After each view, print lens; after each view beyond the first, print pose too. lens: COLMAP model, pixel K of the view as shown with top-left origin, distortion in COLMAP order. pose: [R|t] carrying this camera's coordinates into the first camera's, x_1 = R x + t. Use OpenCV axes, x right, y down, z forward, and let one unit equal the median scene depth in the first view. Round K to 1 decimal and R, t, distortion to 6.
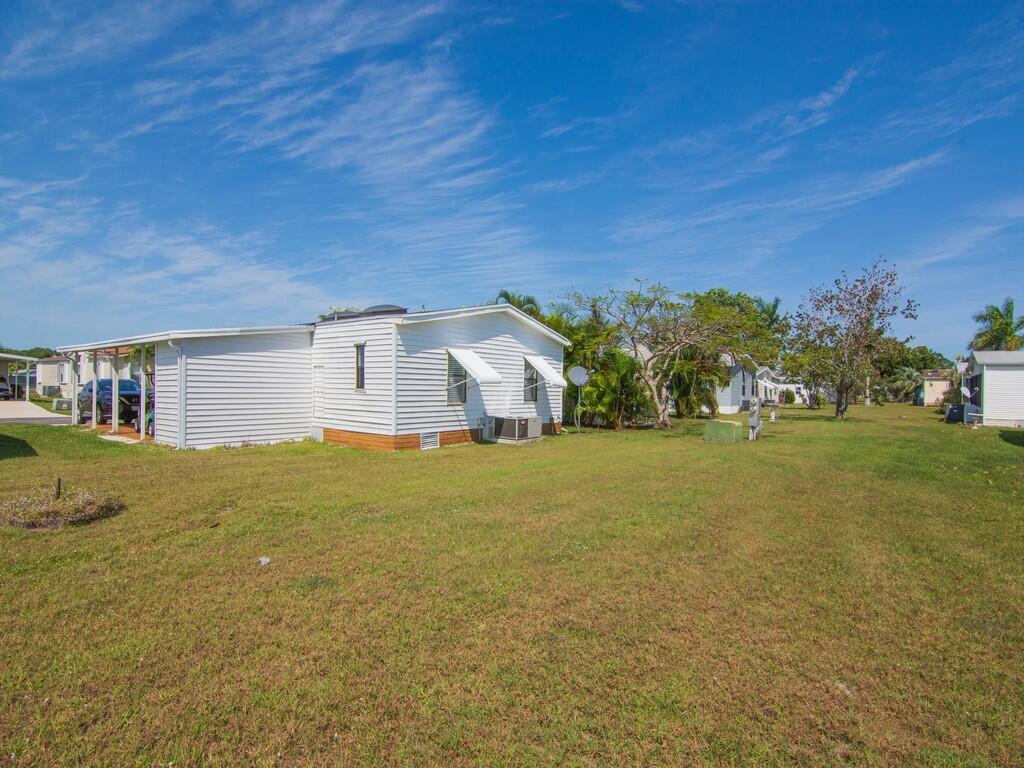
lens RADIAL K [[535.4, 0, 513.7], [0, 535.4, 386.5], [0, 0, 1]] dist [0.006711, -0.001667]
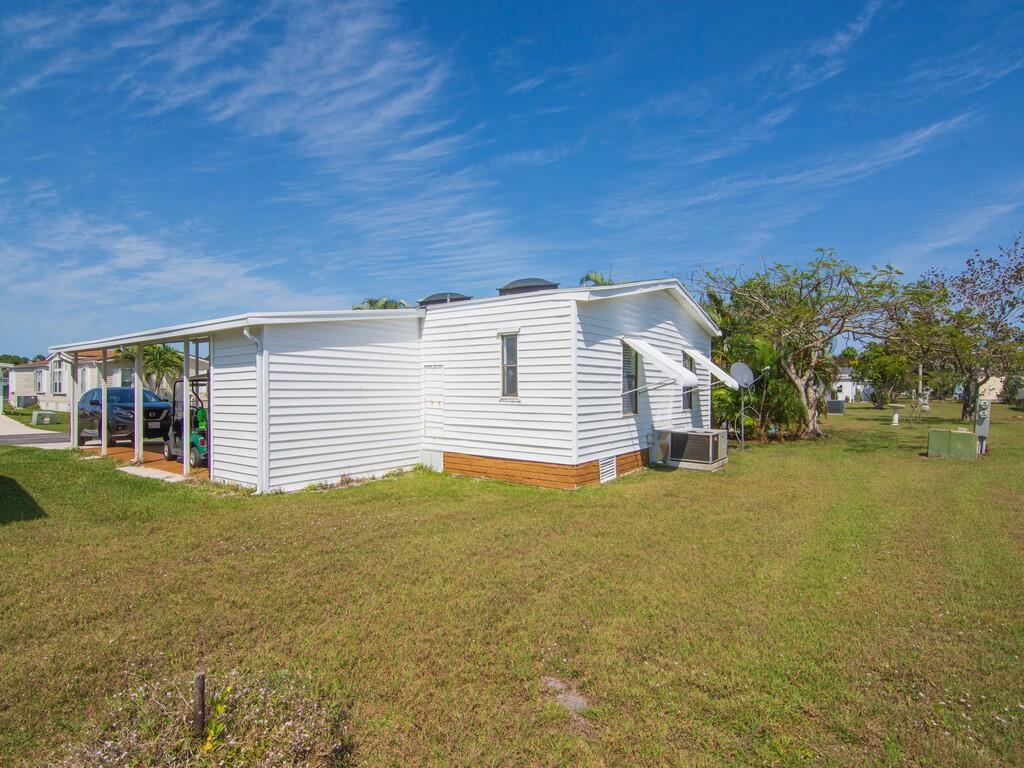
lens RADIAL K [[535.4, 0, 510.0], [0, 535.4, 384.2], [0, 0, 1]] dist [0.006711, -0.001667]
pose [[0.999412, -0.014632, 0.031001, -0.287192], [0.014869, 0.999862, -0.007440, -0.006277], [-0.030888, 0.007897, 0.999492, 0.283535]]
